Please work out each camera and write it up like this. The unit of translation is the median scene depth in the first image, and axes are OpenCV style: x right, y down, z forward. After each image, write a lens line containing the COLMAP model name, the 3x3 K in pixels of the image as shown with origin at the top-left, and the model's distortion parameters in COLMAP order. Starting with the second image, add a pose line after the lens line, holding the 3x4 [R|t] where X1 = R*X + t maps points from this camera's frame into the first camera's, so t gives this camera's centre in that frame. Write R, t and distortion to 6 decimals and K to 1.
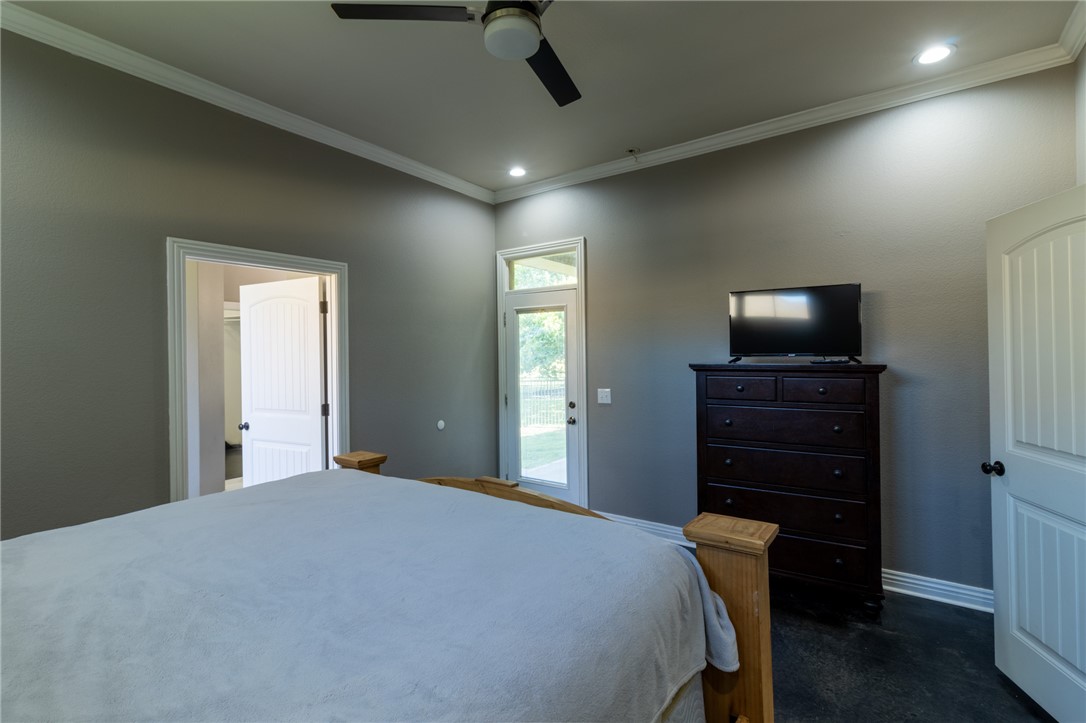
lens RADIAL K [[510.6, 0, 540.3], [0, 510.6, 355.7], [0, 0, 1]] dist [-0.006159, 0.000732]
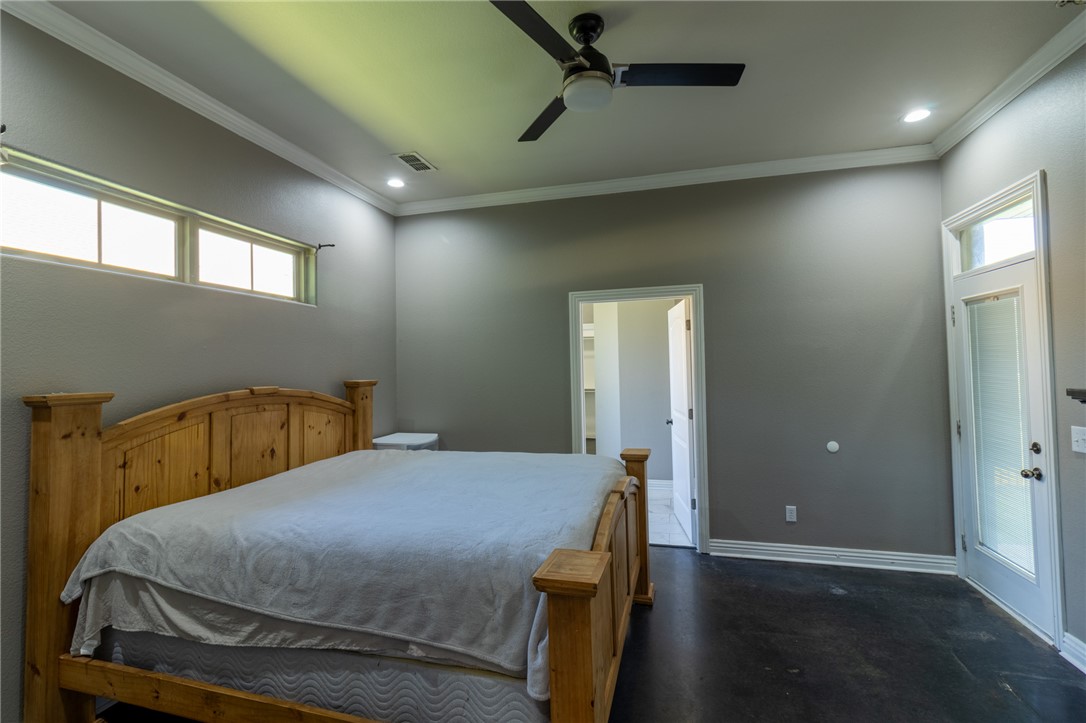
lens RADIAL K [[501.3, 0, 528.6], [0, 501.3, 363.2], [0, 0, 1]] dist [0.000187, 0.000414]
pose [[0.322844, 0.000762, -0.946452, 0.818010], [0.005965, 0.999978, 0.002840, -0.019594], [0.946433, -0.006563, 0.322832, 0.433168]]
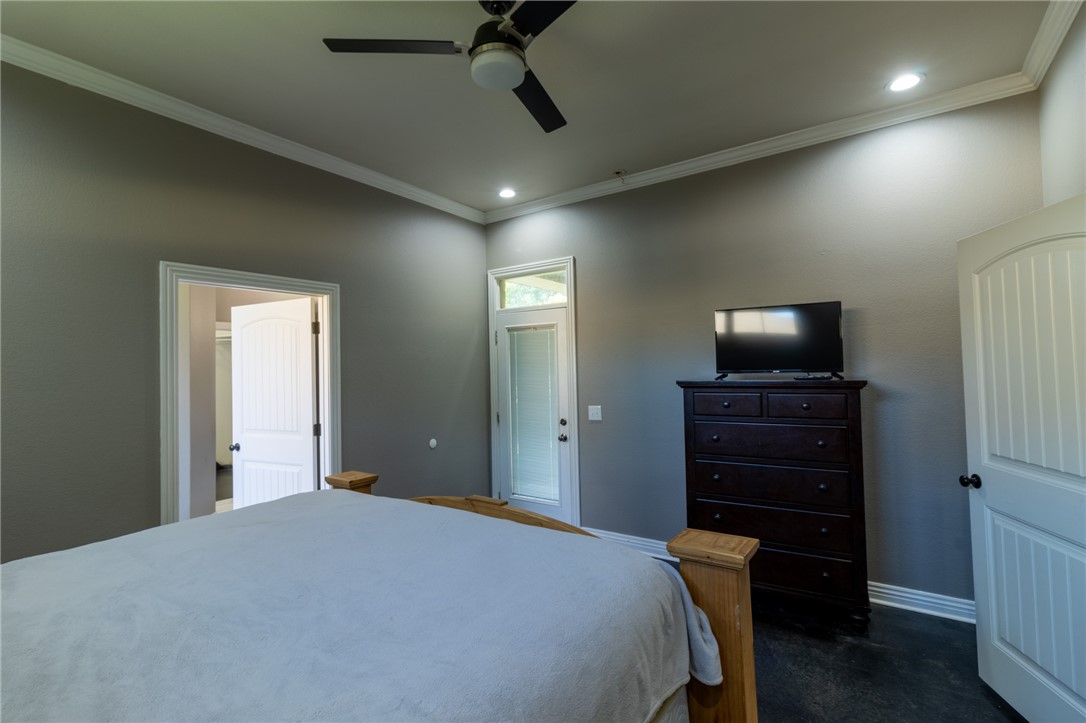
lens RADIAL K [[510.6, 0, 540.3], [0, 510.6, 355.7], [0, 0, 1]] dist [-0.006159, 0.000732]
pose [[0.999873, -0.009369, 0.012912, 0.009269], [0.009772, 0.999456, -0.031501, -0.005853], [-0.012610, 0.031623, 0.999420, -0.018804]]
